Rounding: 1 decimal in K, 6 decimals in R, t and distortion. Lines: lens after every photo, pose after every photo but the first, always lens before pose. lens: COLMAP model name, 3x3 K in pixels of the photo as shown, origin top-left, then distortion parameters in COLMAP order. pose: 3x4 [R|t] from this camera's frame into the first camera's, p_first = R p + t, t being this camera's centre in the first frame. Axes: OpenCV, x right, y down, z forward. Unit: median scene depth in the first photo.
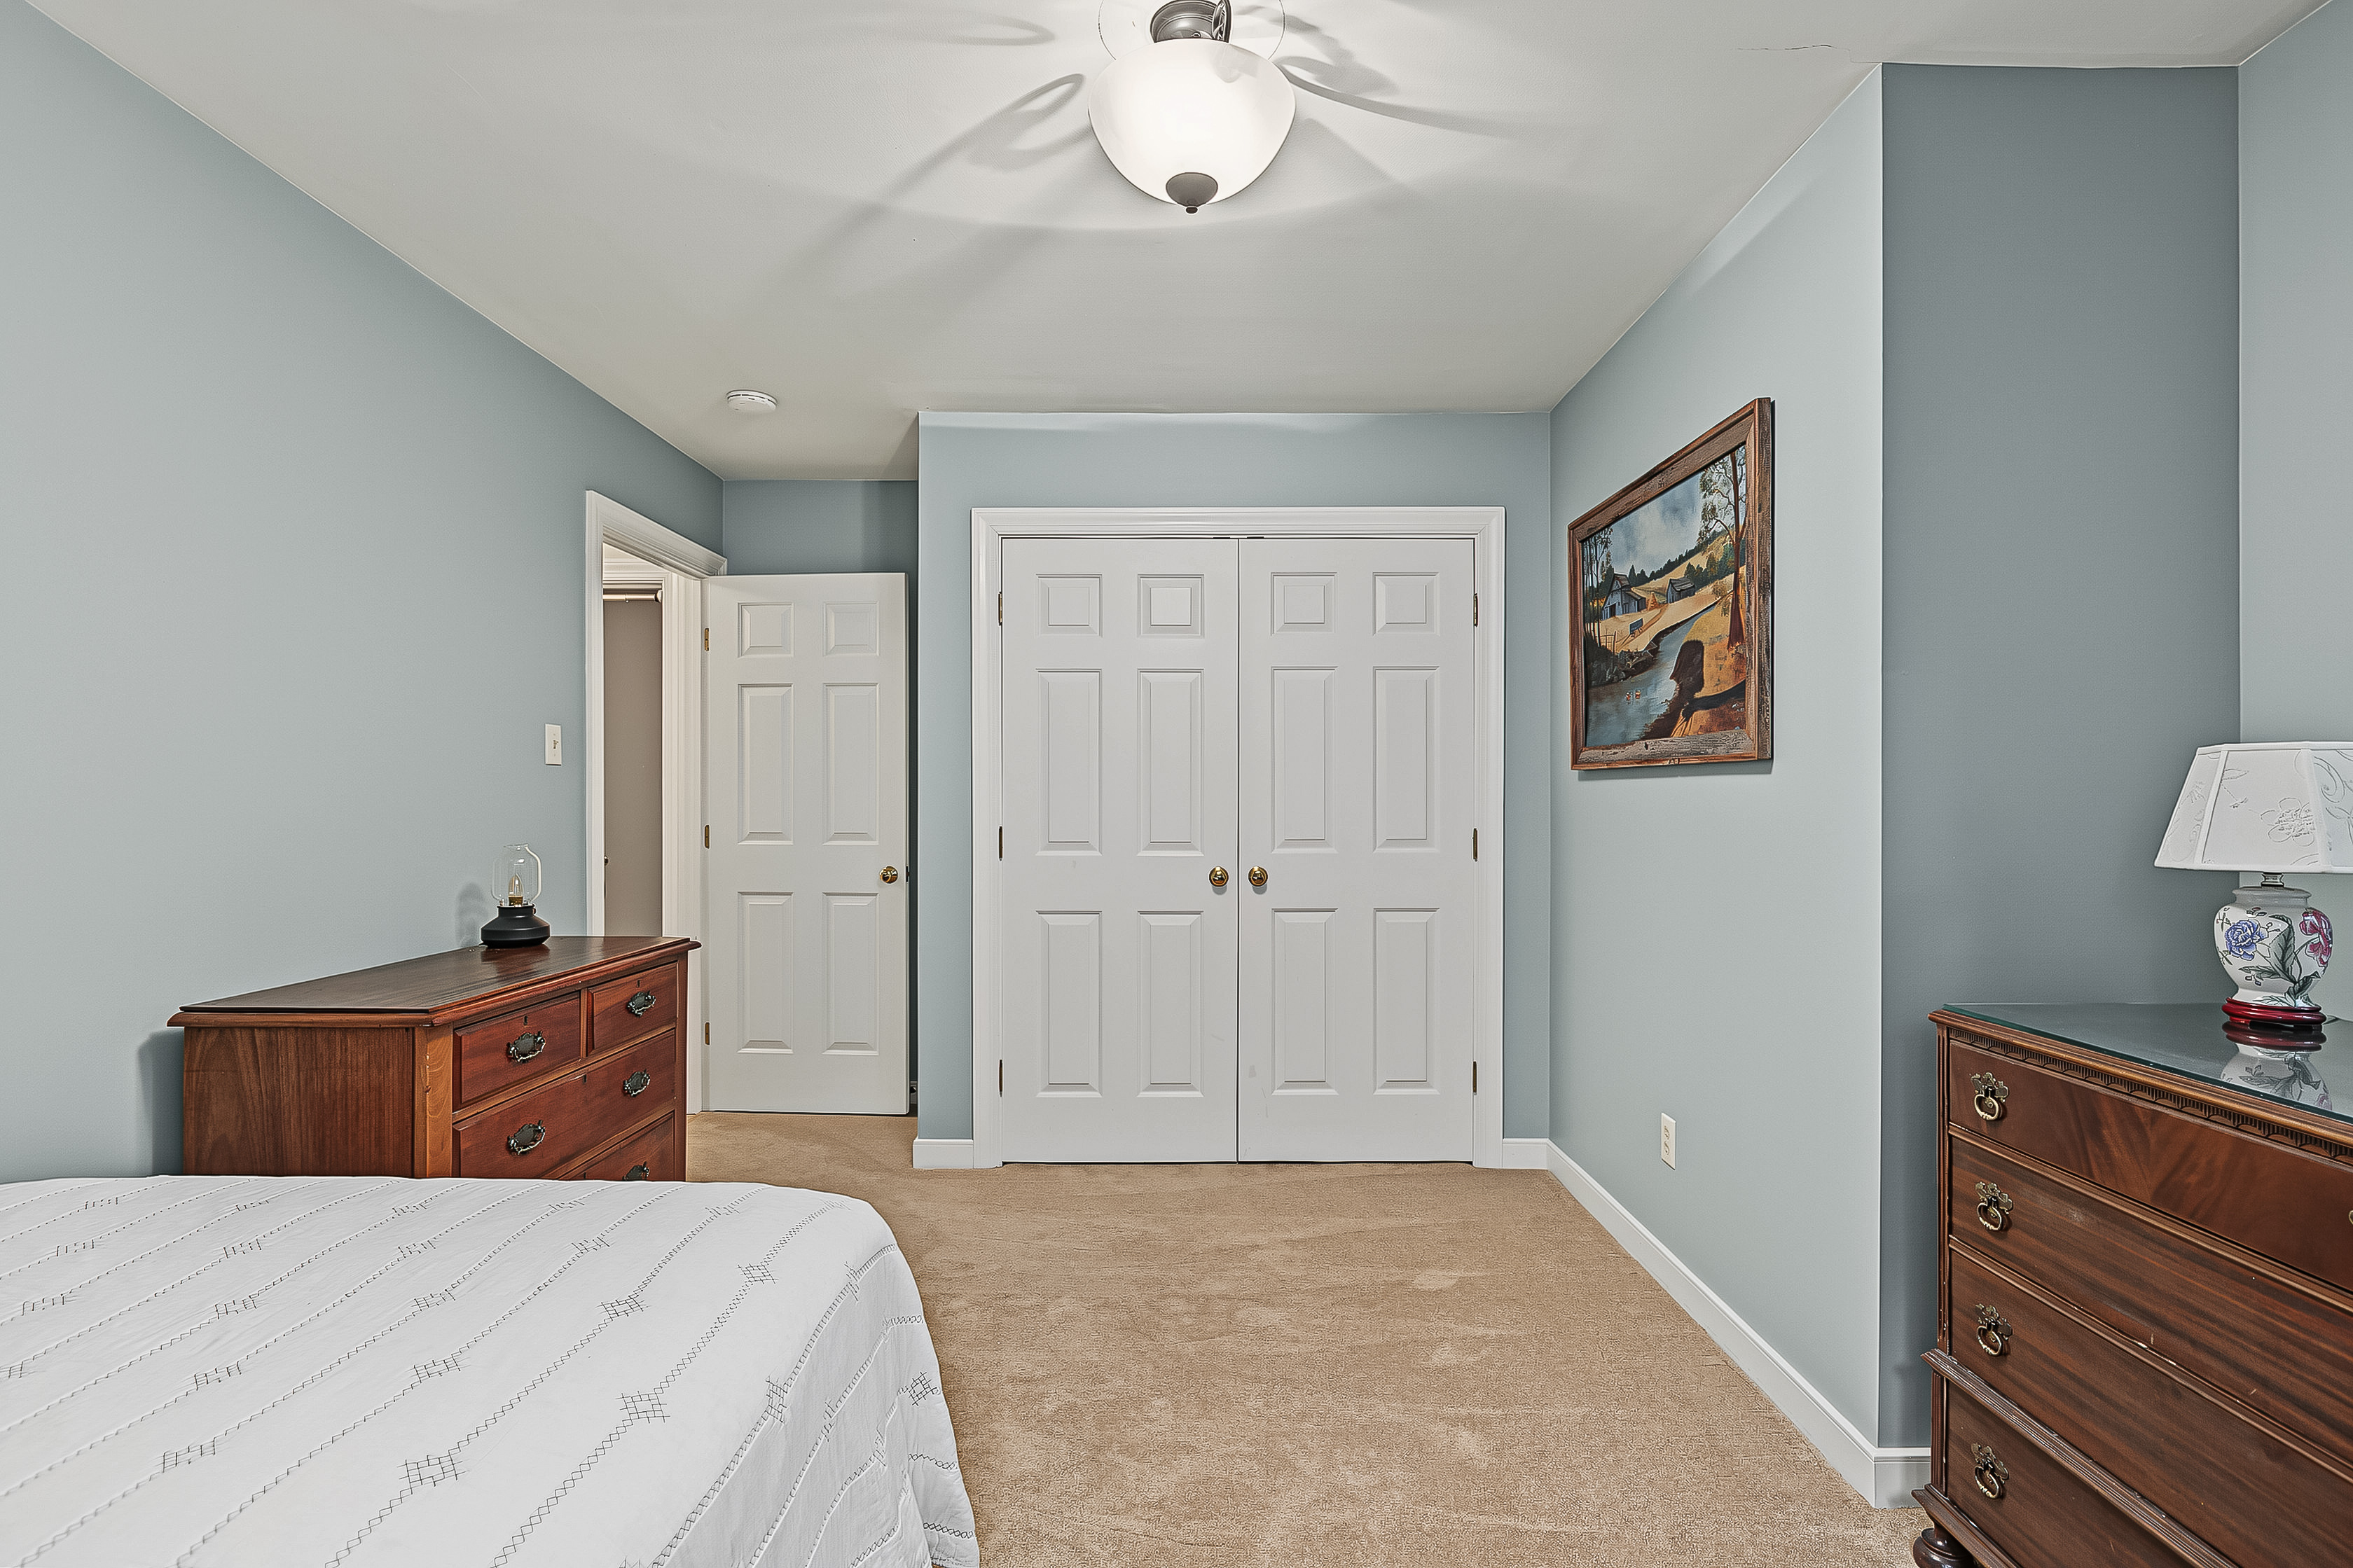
lens RADIAL K [[1090.5, 0, 1185.5], [0, 1090.5, 792.5], [0, 0, 1]] dist [-0.004139, 0.000718]
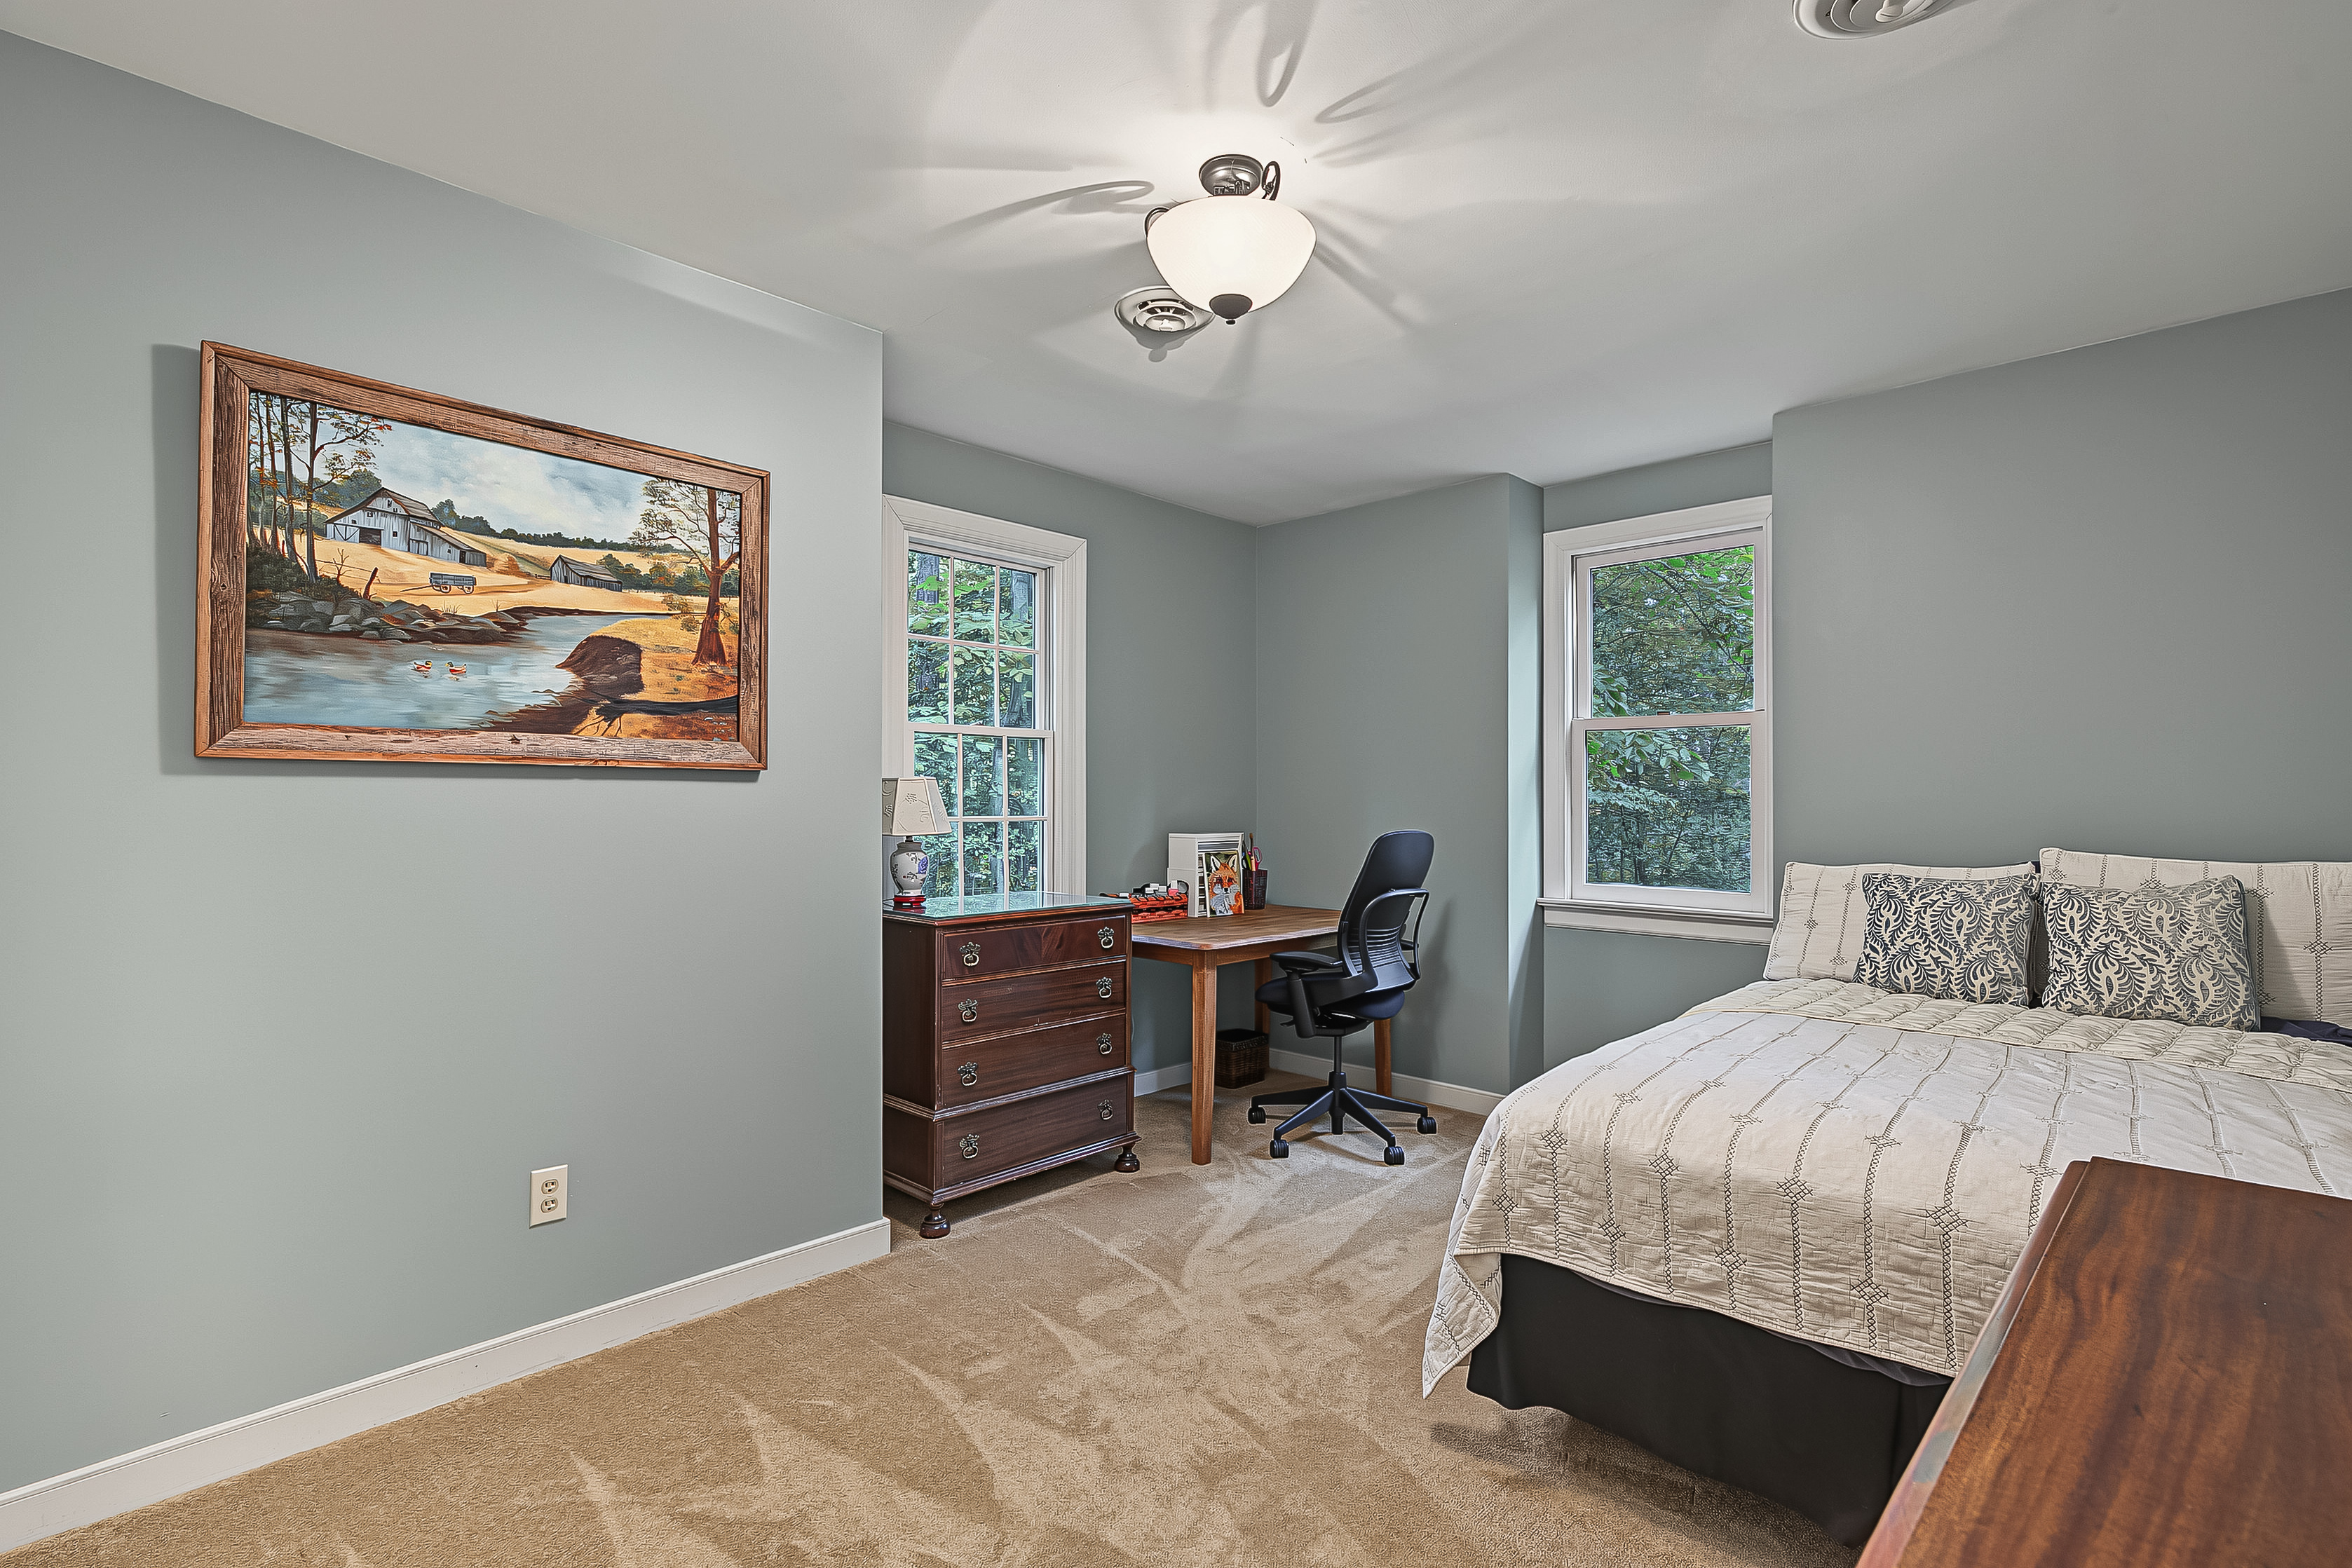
lens RADIAL K [[1090.1, 0, 1177.7], [0, 1090.1, 805.7], [0, 0, 1]] dist [-0.004139, 0.000718]
pose [[-0.721910, -0.005343, 0.691967, -0.562345], [-0.002349, 0.999983, 0.005271, 0.001695], [-0.691983, 0.002180, -0.721910, 1.374070]]
